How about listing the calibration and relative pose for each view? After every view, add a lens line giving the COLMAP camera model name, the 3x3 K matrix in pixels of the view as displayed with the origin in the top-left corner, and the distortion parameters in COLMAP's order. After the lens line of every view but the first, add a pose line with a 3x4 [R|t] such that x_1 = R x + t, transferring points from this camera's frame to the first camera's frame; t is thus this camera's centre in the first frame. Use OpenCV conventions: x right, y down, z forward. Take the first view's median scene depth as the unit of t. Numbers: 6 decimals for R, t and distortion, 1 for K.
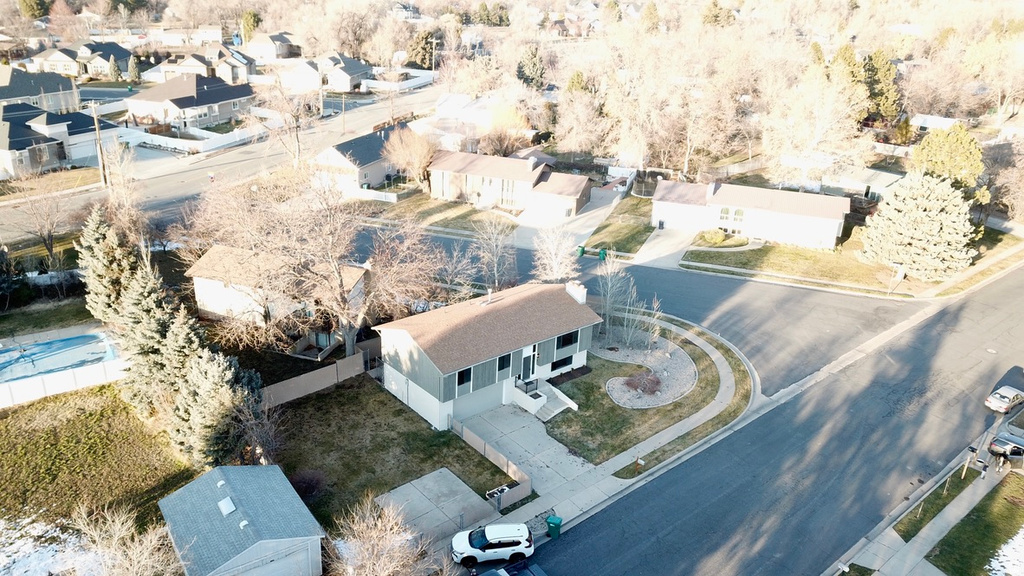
lens RADIAL K [[781.8, 0, 512.0], [0, 781.8, 288.0], [0, 0, 1]] dist [0.032137, -0.014347]
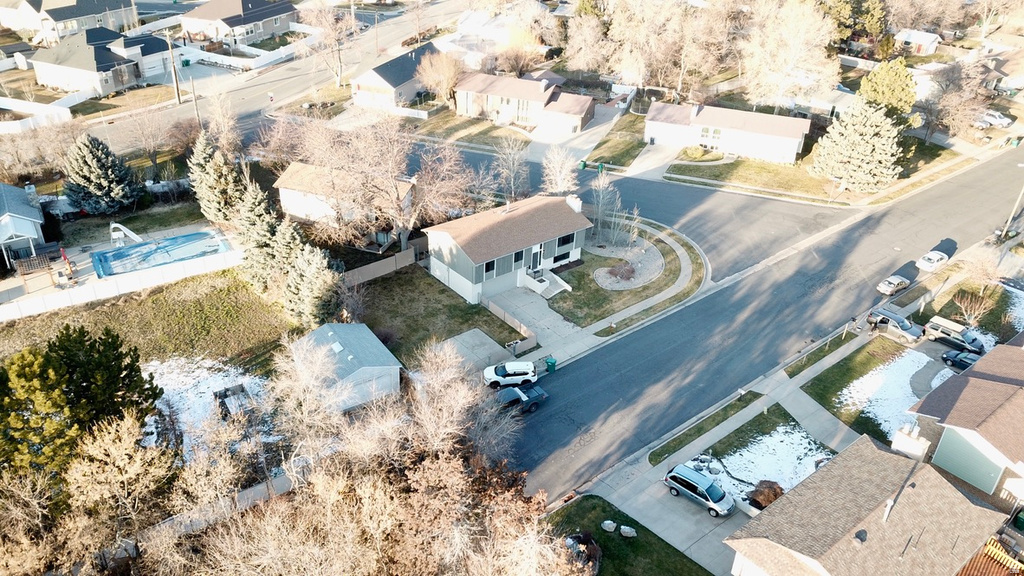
lens RADIAL K [[781.8, 0, 512.0], [0, 781.8, 288.0], [0, 0, 1]] dist [0.032137, -0.014347]
pose [[0.999798, 0.008013, -0.018437, 0.003651], [-0.005455, 0.990852, 0.134840, -0.028860], [0.019349, -0.134712, 0.990696, -0.312528]]
